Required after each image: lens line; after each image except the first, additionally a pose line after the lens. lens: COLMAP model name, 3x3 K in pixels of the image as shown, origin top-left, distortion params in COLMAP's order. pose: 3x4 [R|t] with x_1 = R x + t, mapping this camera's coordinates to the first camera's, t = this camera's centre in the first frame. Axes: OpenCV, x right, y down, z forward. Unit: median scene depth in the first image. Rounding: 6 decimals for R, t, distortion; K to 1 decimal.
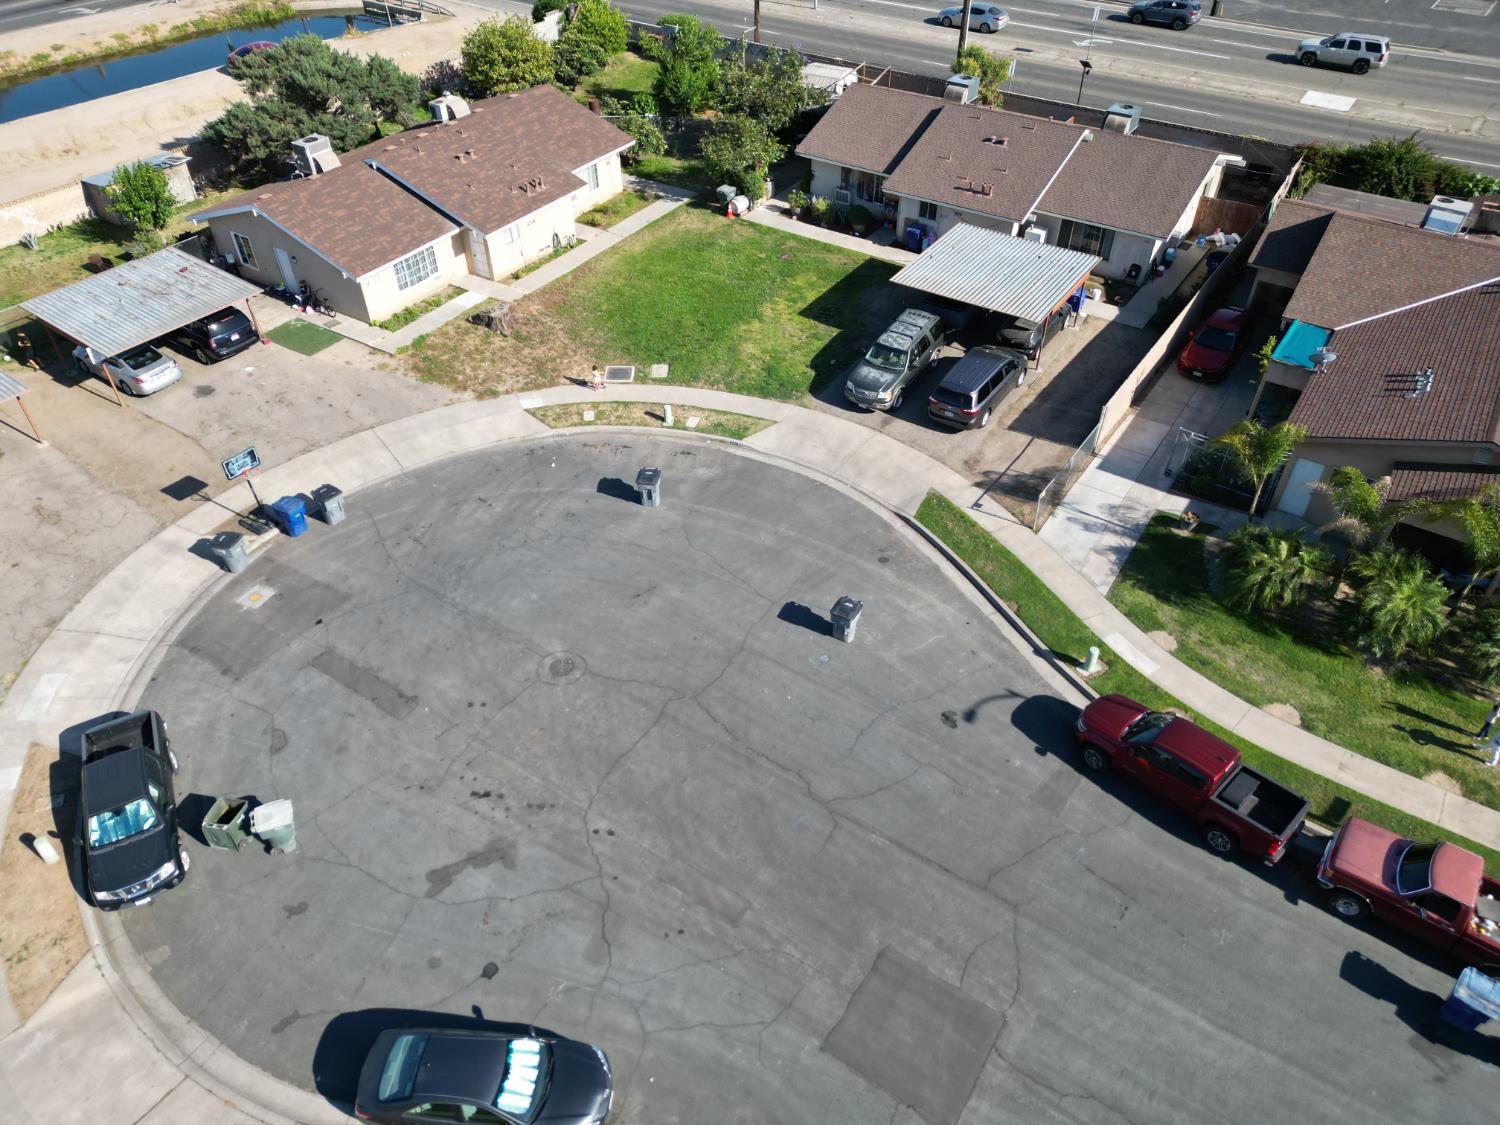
lens RADIAL K [[1048.5, 0, 746.4], [0, 1048.5, 566.2], [0, 0, 1]] dist [0.080820, -0.083749]
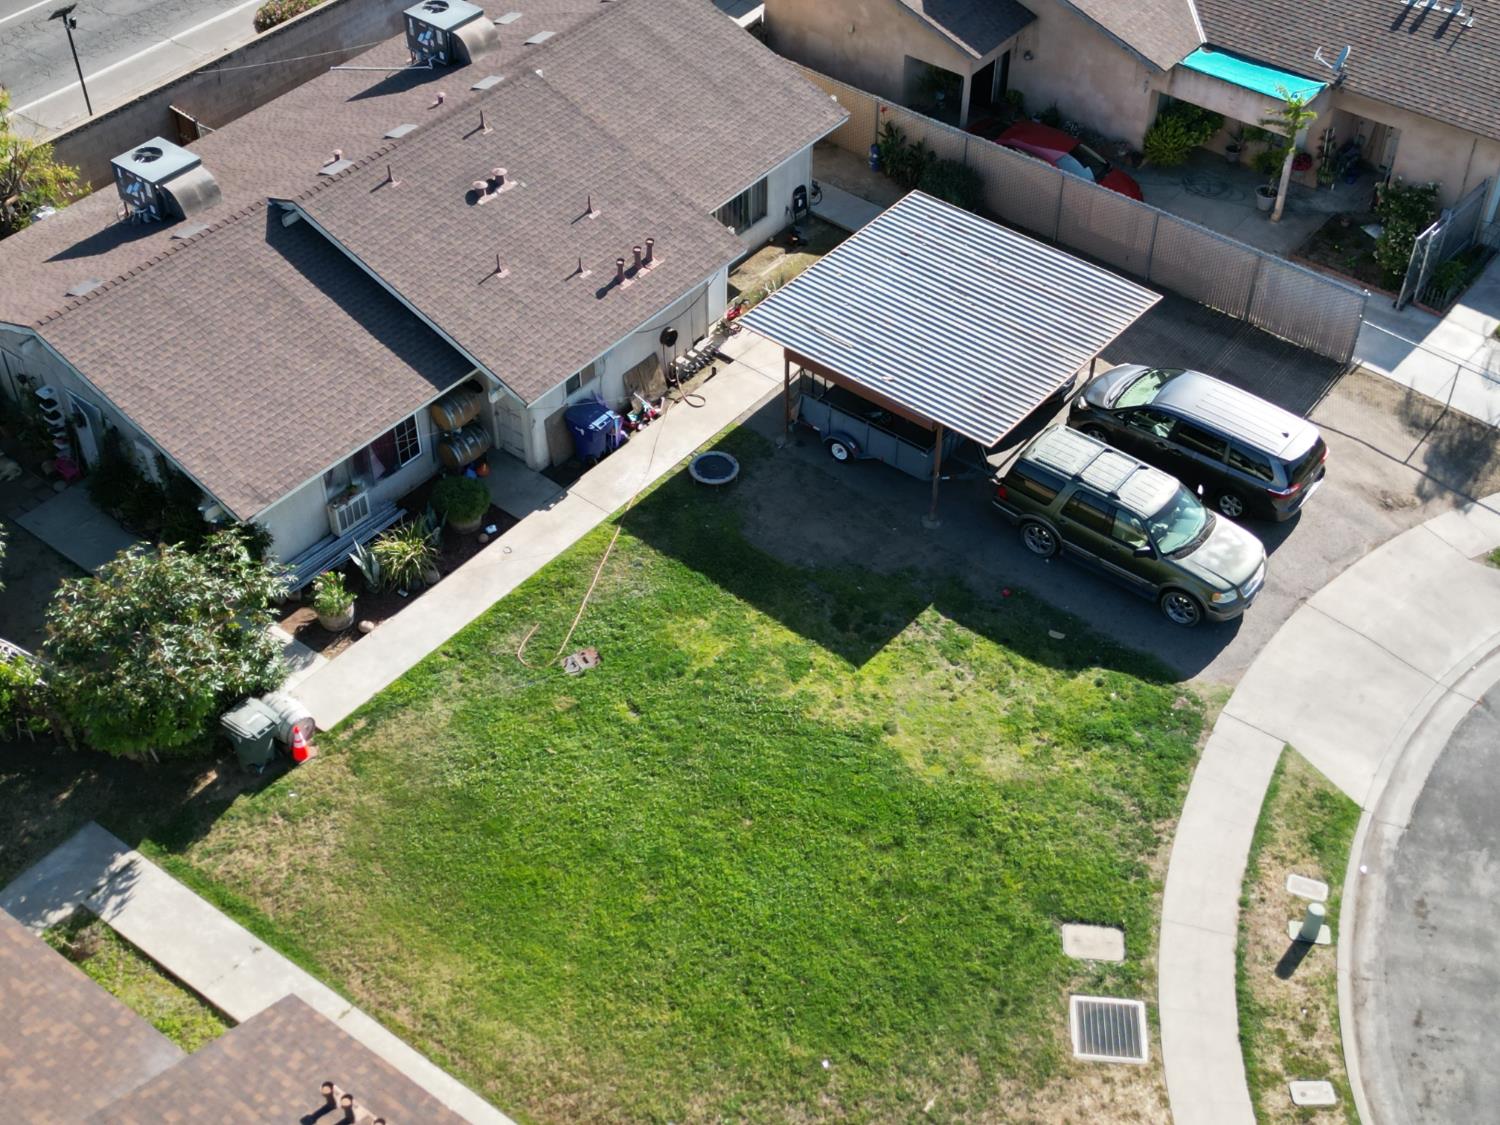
lens RADIAL K [[1978.9, 0, 750.0], [0, 1978.9, 562.5], [0, 0, 1]] dist [0.177265, -0.459877]
pose [[0.080233, -0.671739, 0.736430, -0.546209], [0.660901, 0.588914, 0.465177, -0.697497], [-0.746172, 0.449385, 0.491203, 0.632365]]
